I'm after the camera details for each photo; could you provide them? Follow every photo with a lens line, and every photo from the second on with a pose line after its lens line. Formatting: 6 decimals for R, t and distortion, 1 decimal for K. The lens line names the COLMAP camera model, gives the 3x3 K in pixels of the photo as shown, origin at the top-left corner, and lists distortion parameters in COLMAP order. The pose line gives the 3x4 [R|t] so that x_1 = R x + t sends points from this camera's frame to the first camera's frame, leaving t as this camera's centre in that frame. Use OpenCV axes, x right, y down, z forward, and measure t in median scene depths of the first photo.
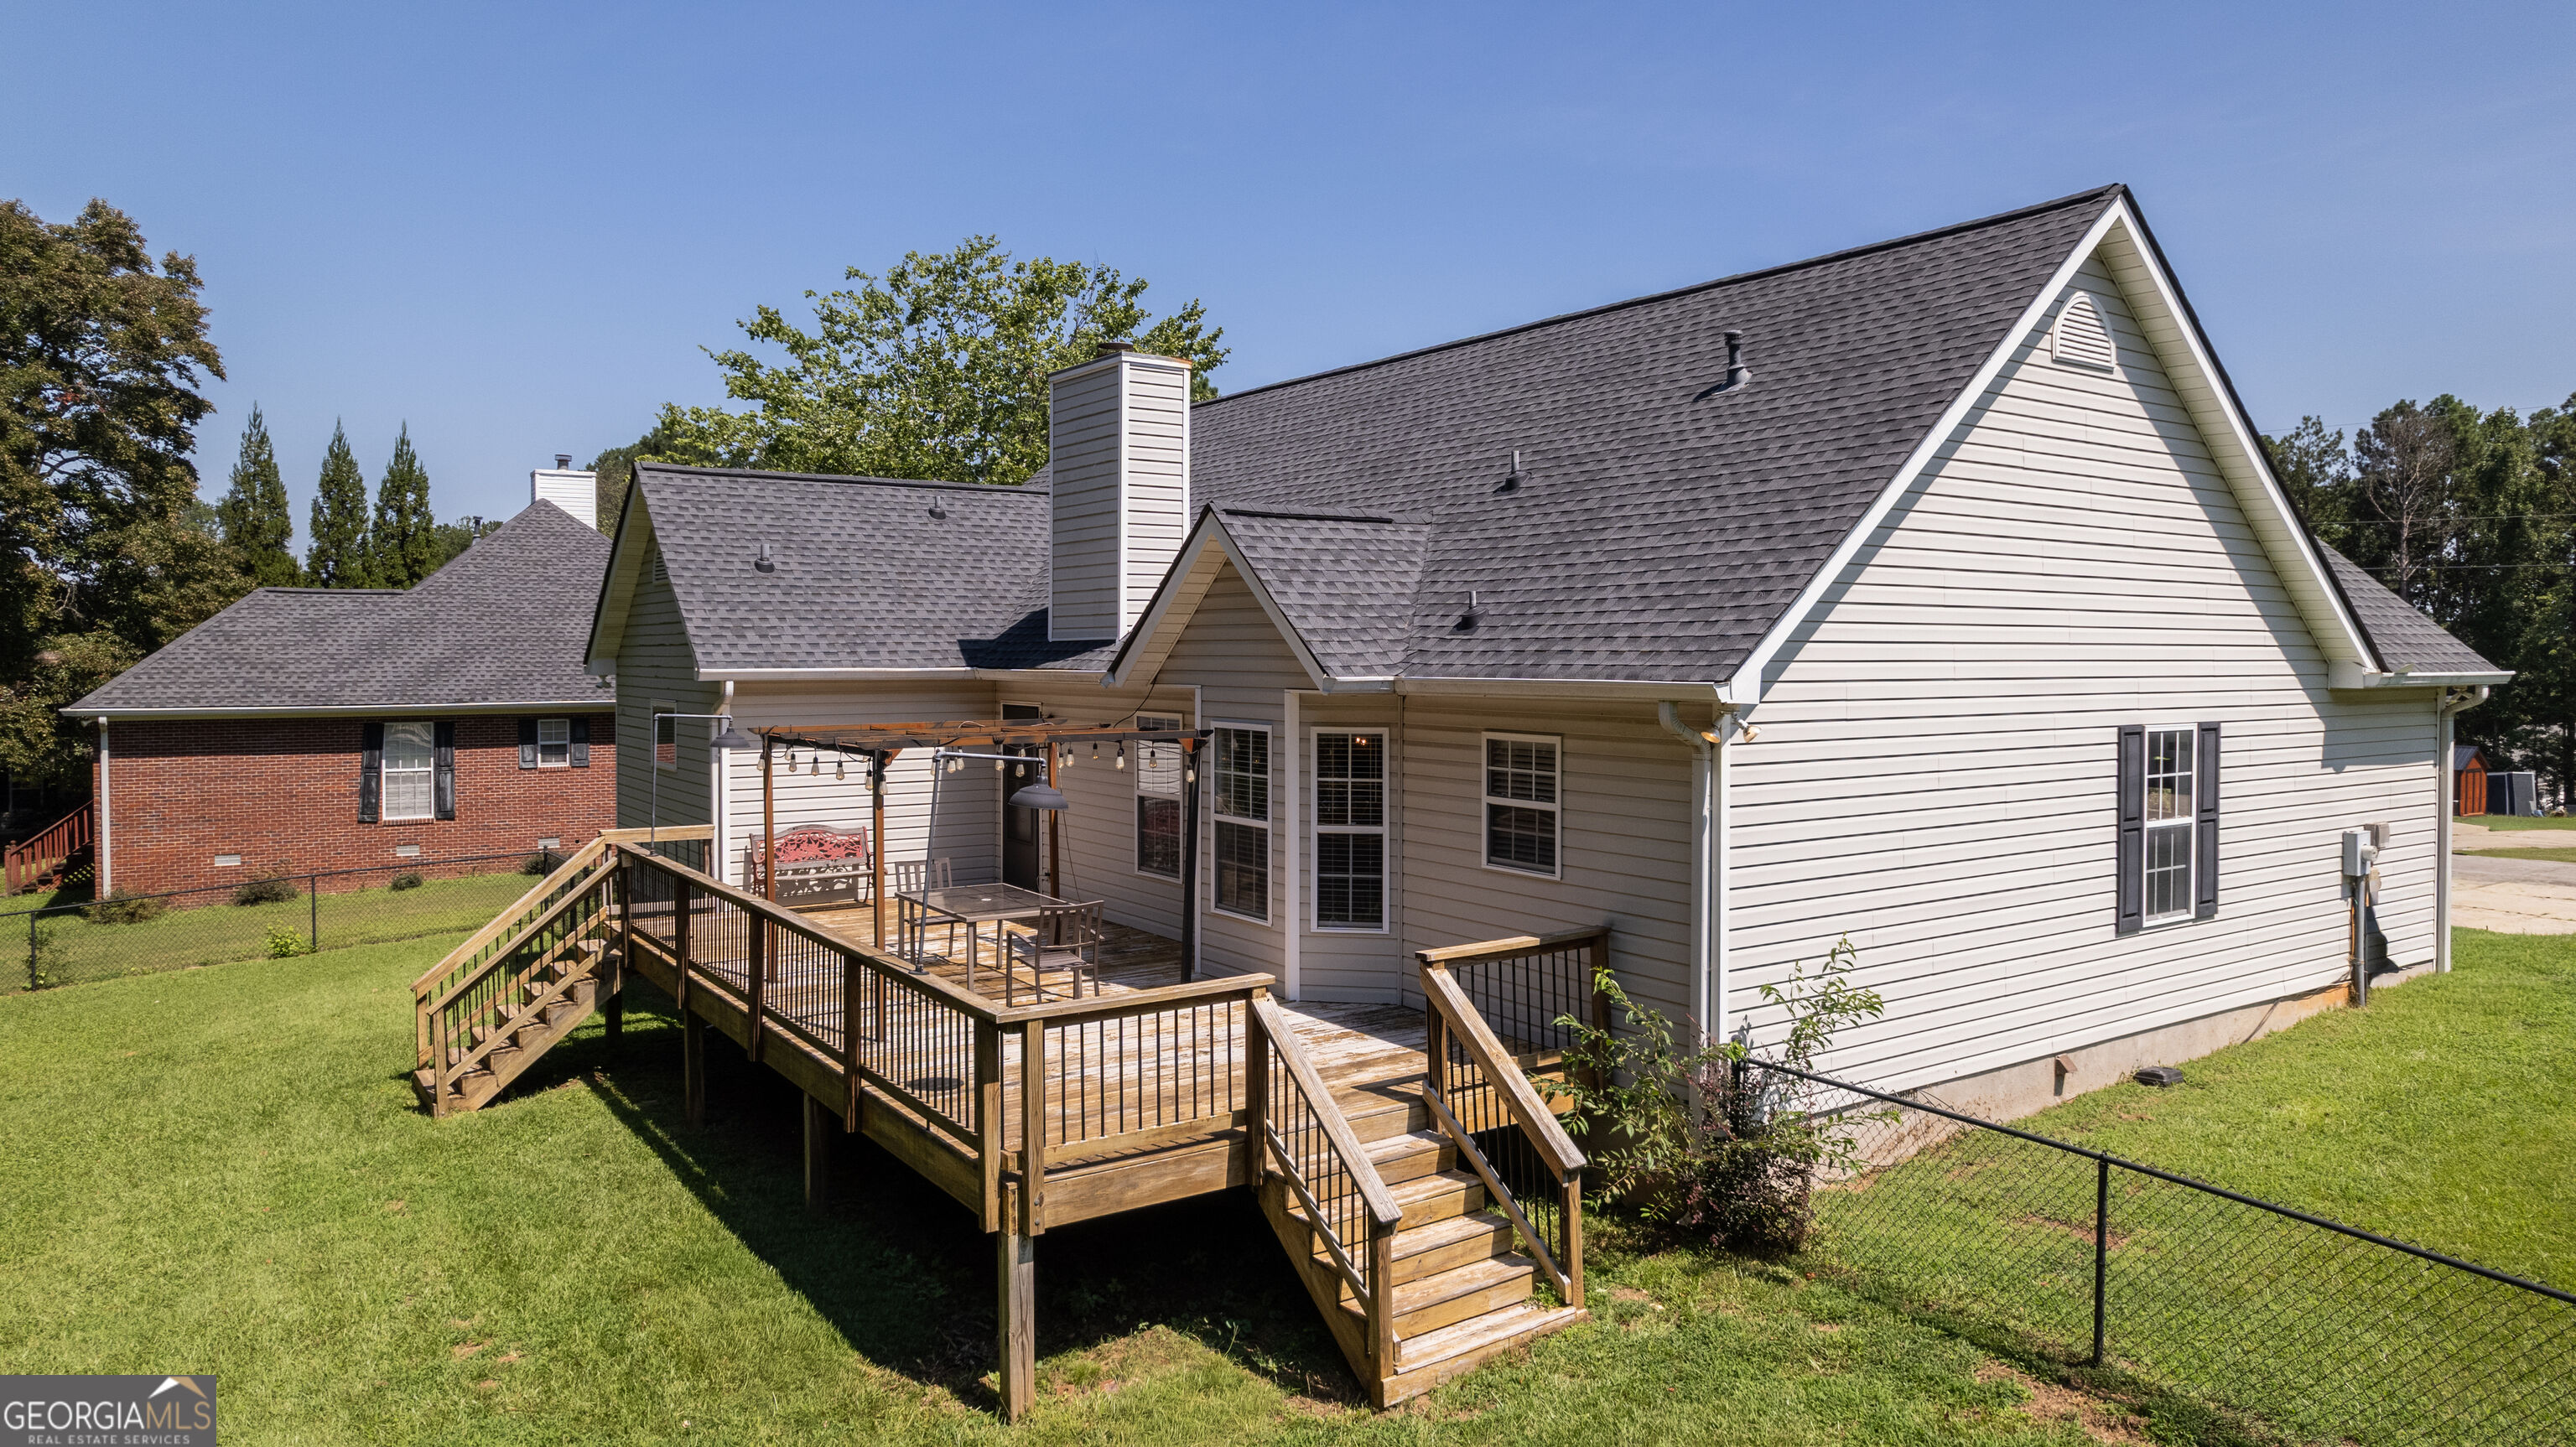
lens RADIAL K [[1637.6, 0, 1283.1], [0, 1637.6, 720.9], [0, 0, 1]] dist [-0.008470, -0.001215]
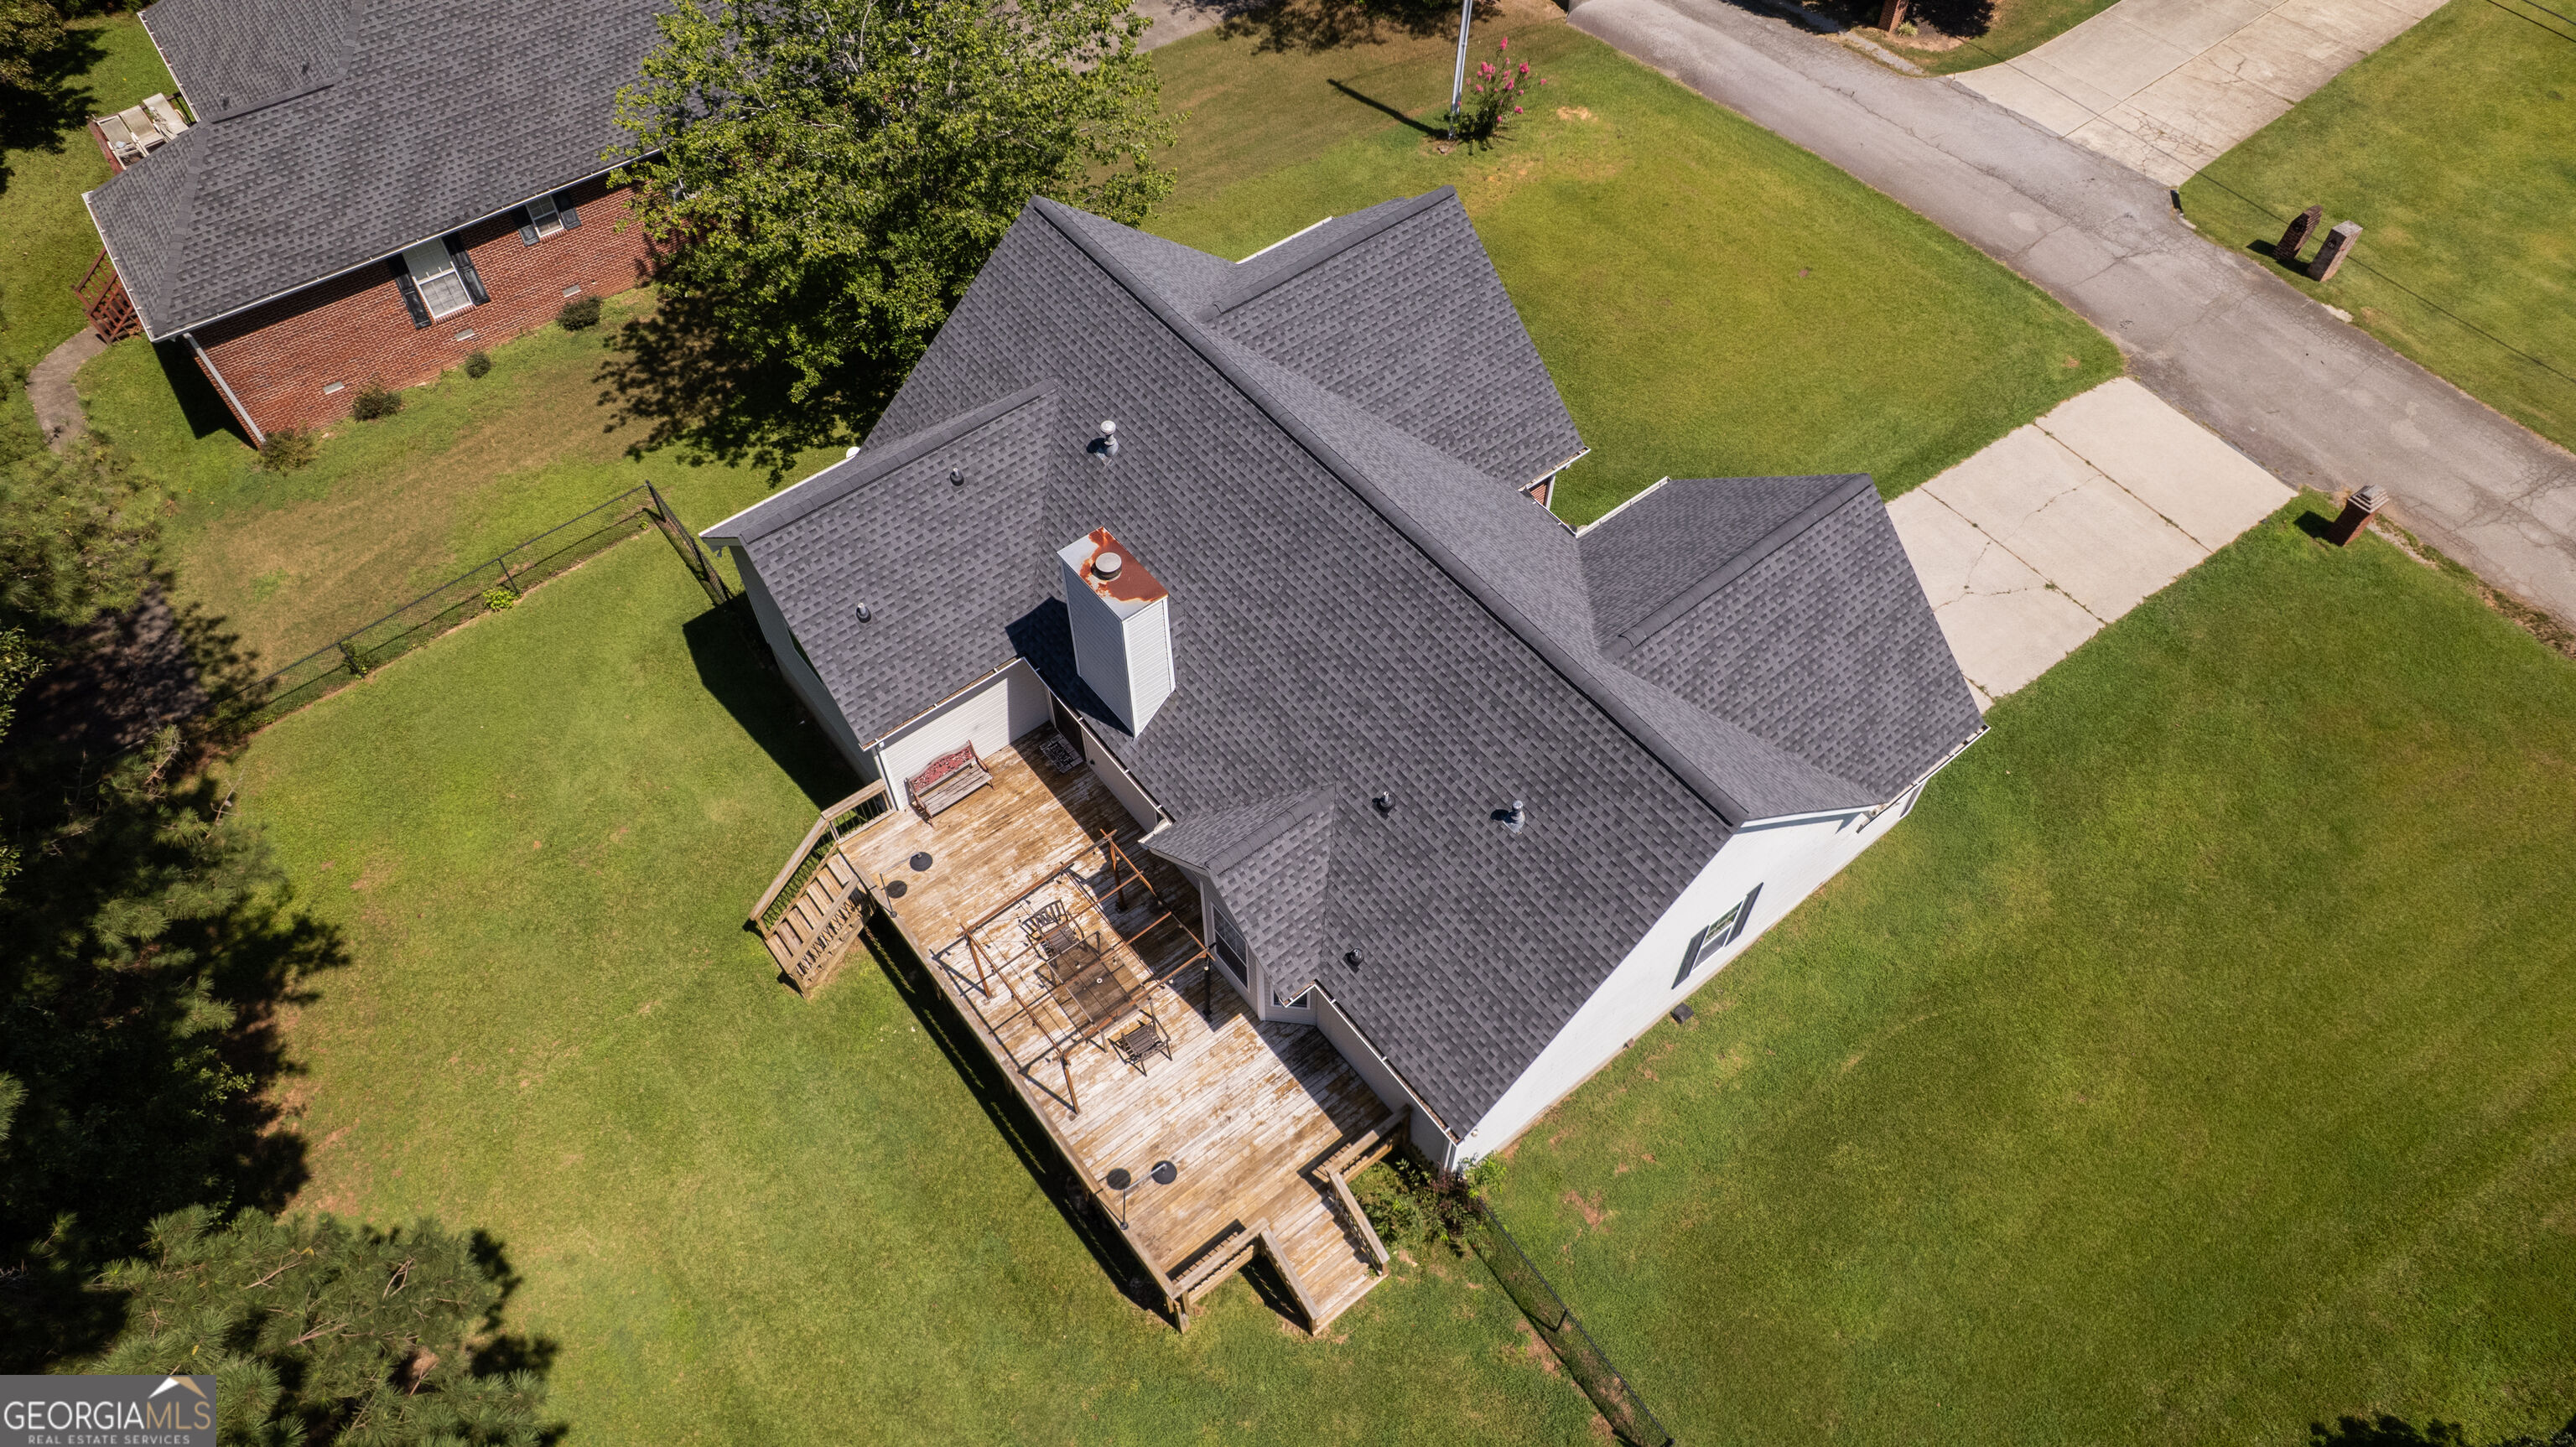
lens RADIAL K [[1637.6, 0, 1300.1], [0, 1637.6, 716.0], [0, 0, 1]] dist [-0.008470, -0.001215]
pose [[0.997366, -0.063307, 0.035408, 0.001842], [0.012785, 0.633925, 0.773289, -0.658402], [-0.071400, -0.770799, 0.633065, 0.007016]]
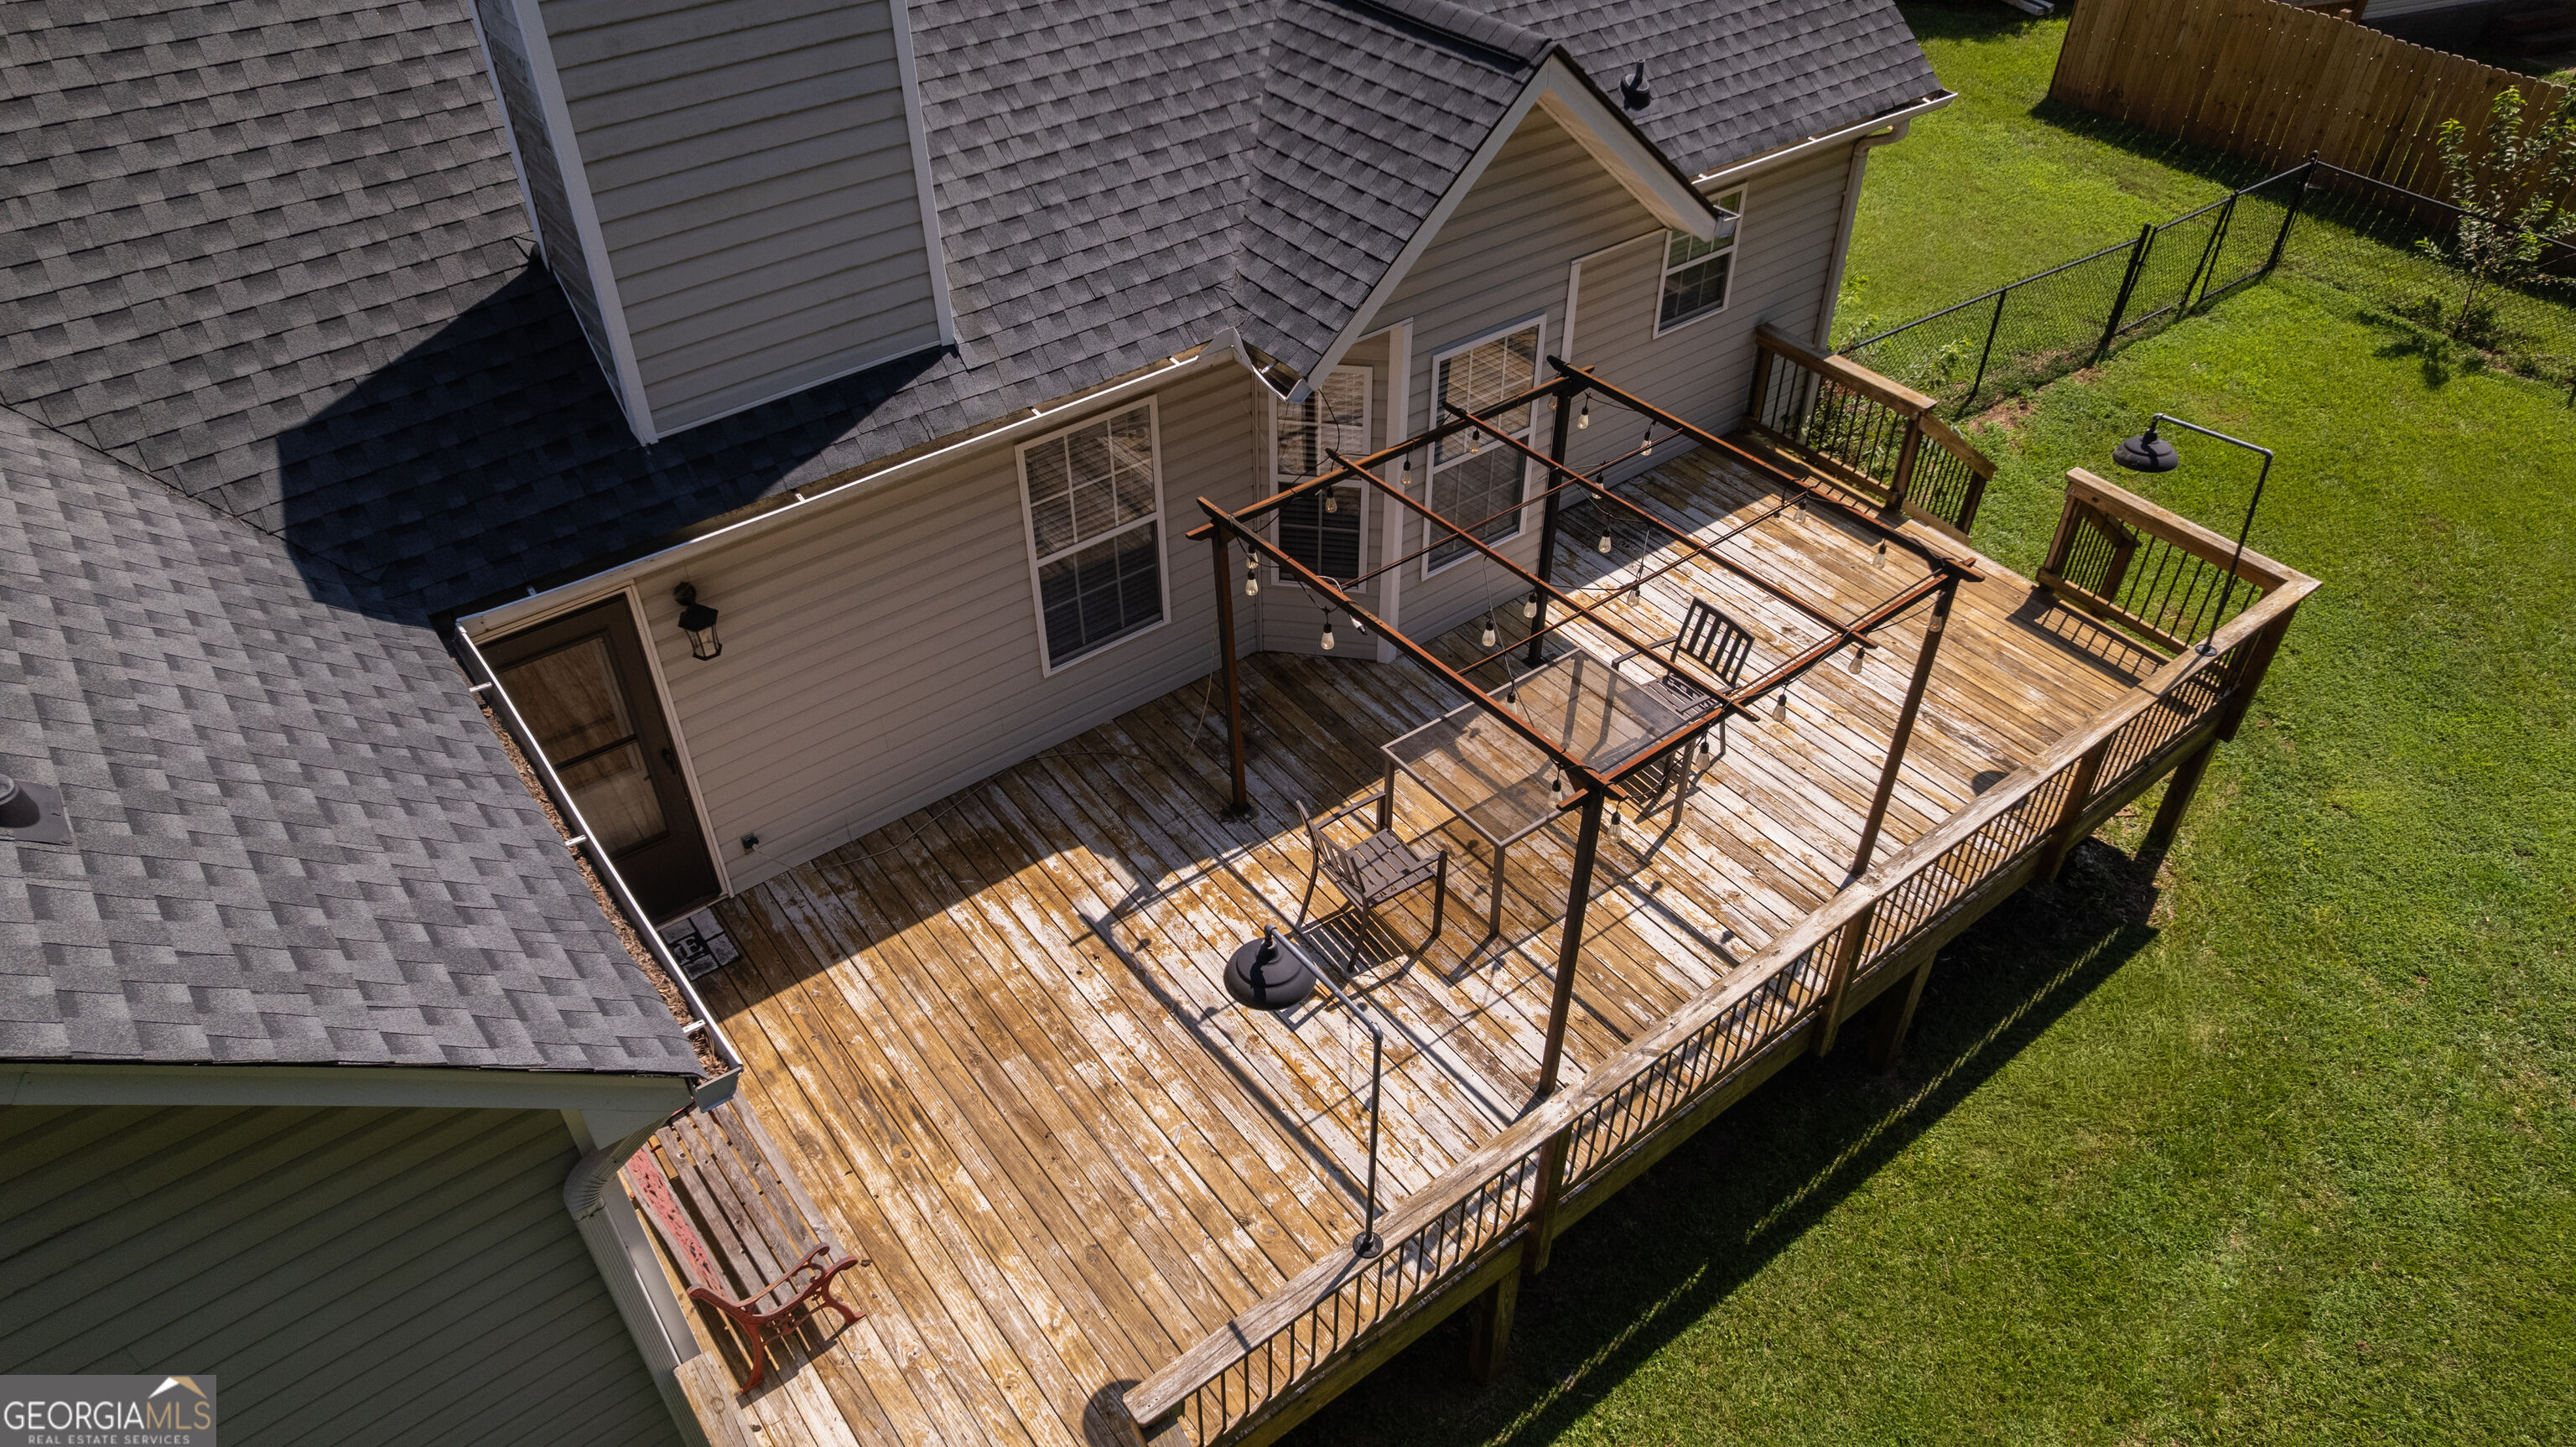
lens RADIAL K [[1637.6, 0, 1292.3], [0, 1637.6, 729.2], [0, 0, 1]] dist [-0.008470, -0.001215]
pose [[-0.059506, -0.649227, 0.758264, -0.291659], [0.041367, 0.757353, 0.651694, -0.150000], [-0.997370, 0.070147, -0.018210, 0.470937]]
